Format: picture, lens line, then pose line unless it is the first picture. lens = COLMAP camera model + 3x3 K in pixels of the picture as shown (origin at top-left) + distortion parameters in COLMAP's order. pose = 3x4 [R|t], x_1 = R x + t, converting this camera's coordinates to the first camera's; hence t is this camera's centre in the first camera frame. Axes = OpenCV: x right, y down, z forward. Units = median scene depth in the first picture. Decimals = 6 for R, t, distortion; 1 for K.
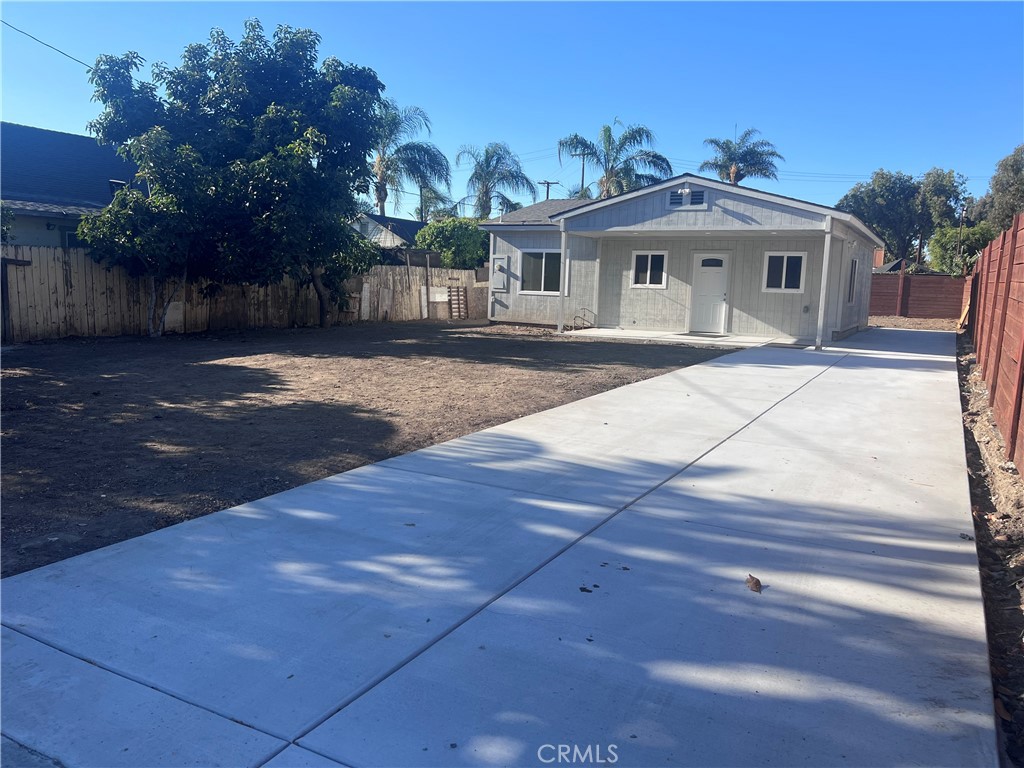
lens RADIAL K [[760.4, 0, 513.4], [0, 760.4, 392.6], [0, 0, 1]] dist [0.065916, -0.074220]
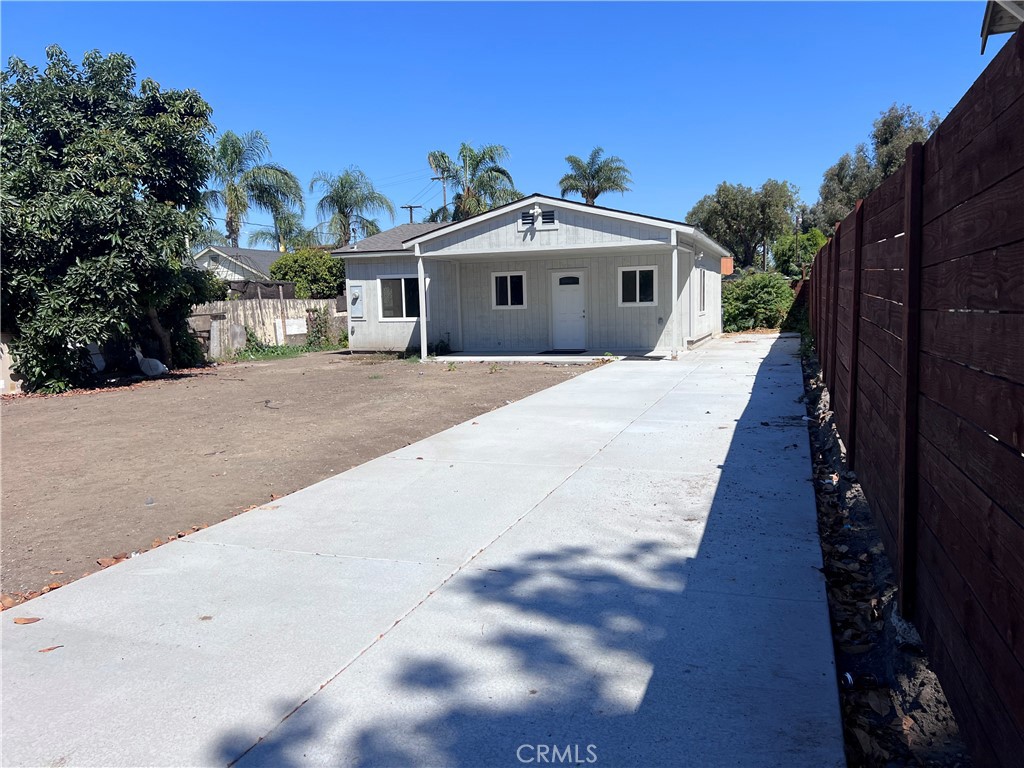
lens RADIAL K [[757.7, 0, 511.4], [0, 757.7, 393.0], [0, 0, 1]] dist [0.135900, -0.210661]
pose [[0.985246, -0.075684, 0.153498, 0.017943], [0.079818, 0.996589, -0.020943, -0.006308], [-0.151389, 0.032886, 0.987927, 0.020986]]
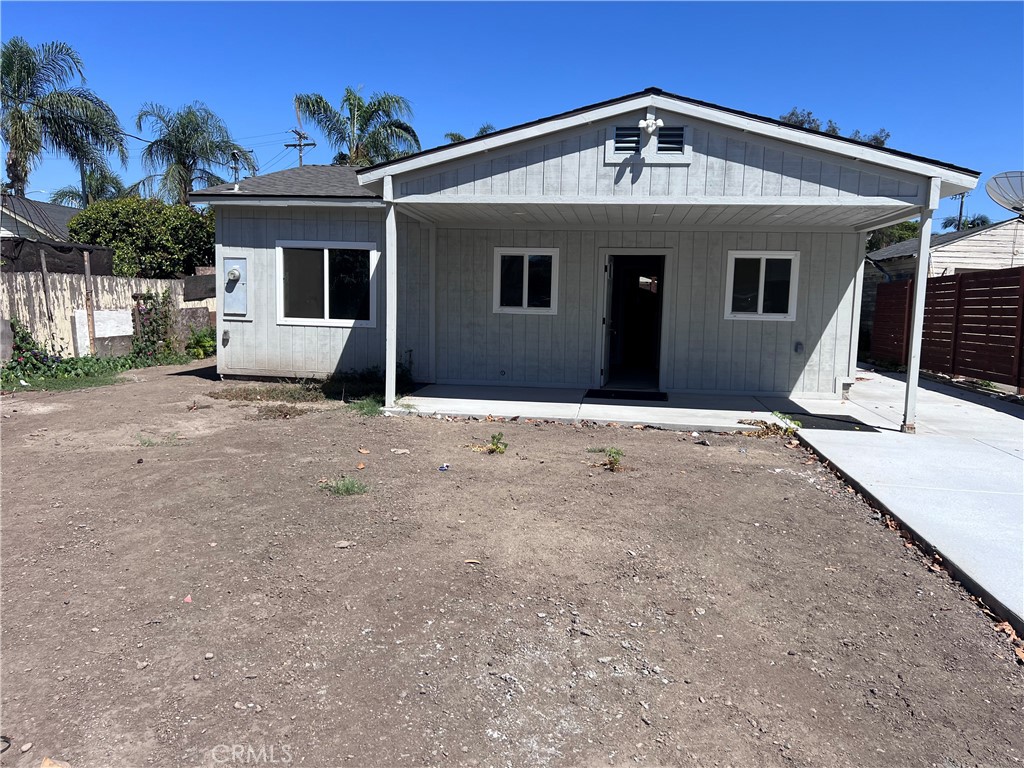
lens RADIAL K [[760.4, 0, 513.4], [0, 760.4, 392.6], [0, 0, 1]] dist [0.065916, -0.074220]
pose [[0.931697, -0.054039, 0.359195, -0.039917], [0.058381, 0.998294, -0.001243, -0.079167], [-0.358515, 0.022128, 0.933262, 0.482484]]
